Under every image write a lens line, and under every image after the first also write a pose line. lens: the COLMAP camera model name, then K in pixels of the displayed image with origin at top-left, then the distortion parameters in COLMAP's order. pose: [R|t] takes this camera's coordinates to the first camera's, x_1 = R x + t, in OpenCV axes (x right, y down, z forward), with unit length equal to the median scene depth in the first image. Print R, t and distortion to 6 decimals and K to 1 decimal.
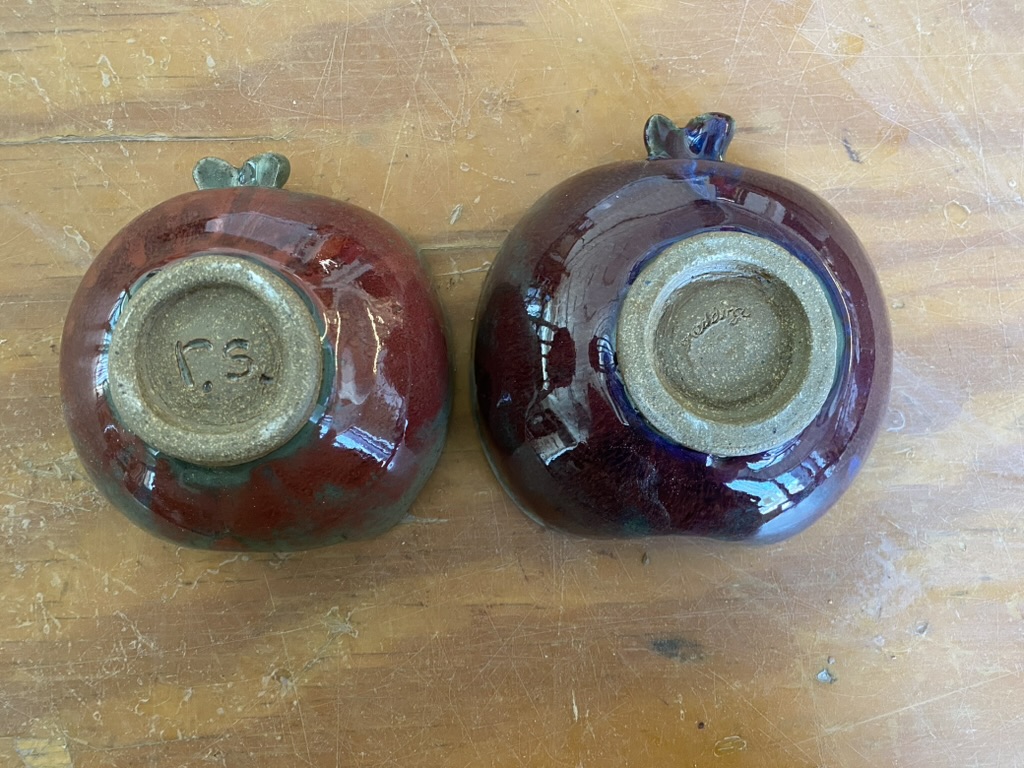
lens RADIAL K [[775.7, 0, 511.6], [0, 775.7, 384.5], [0, 0, 1]] dist [0.013685, -0.013430]
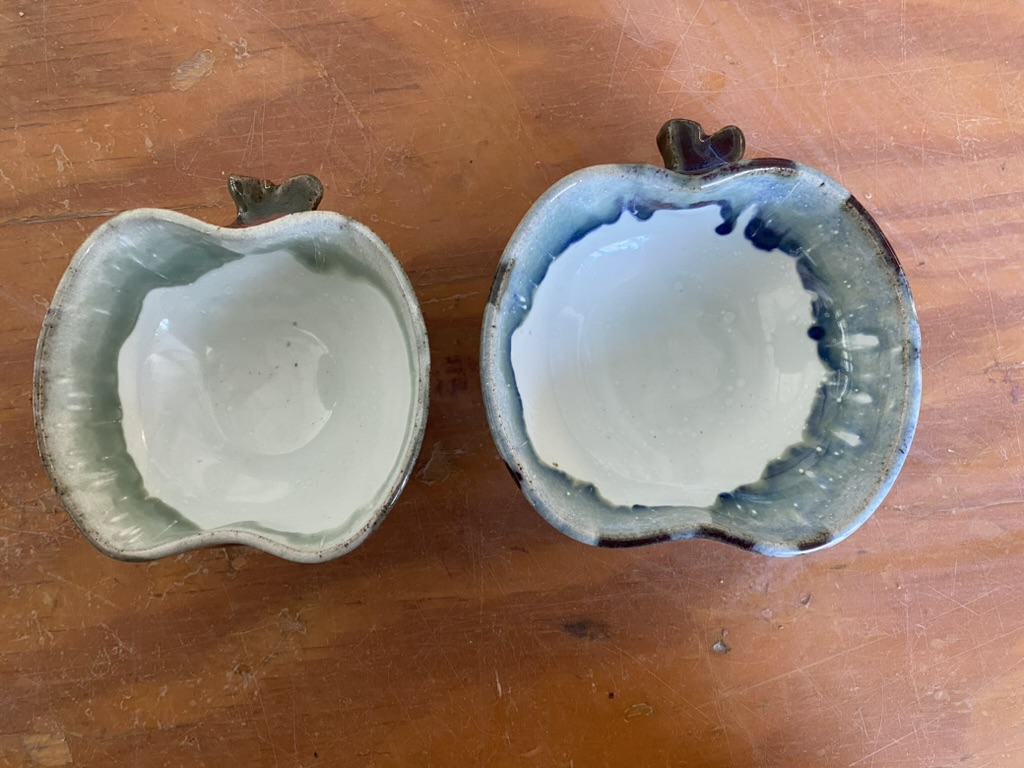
lens RADIAL K [[775.7, 0, 513.3], [0, 775.7, 383.4], [0, 0, 1]] dist [0.013685, -0.013430]
pose [[0.991663, -0.056720, 0.115702, -0.004352], [0.059237, 0.998074, -0.018431, -0.005168], [-0.114434, 0.025131, 0.993113, -0.148878]]
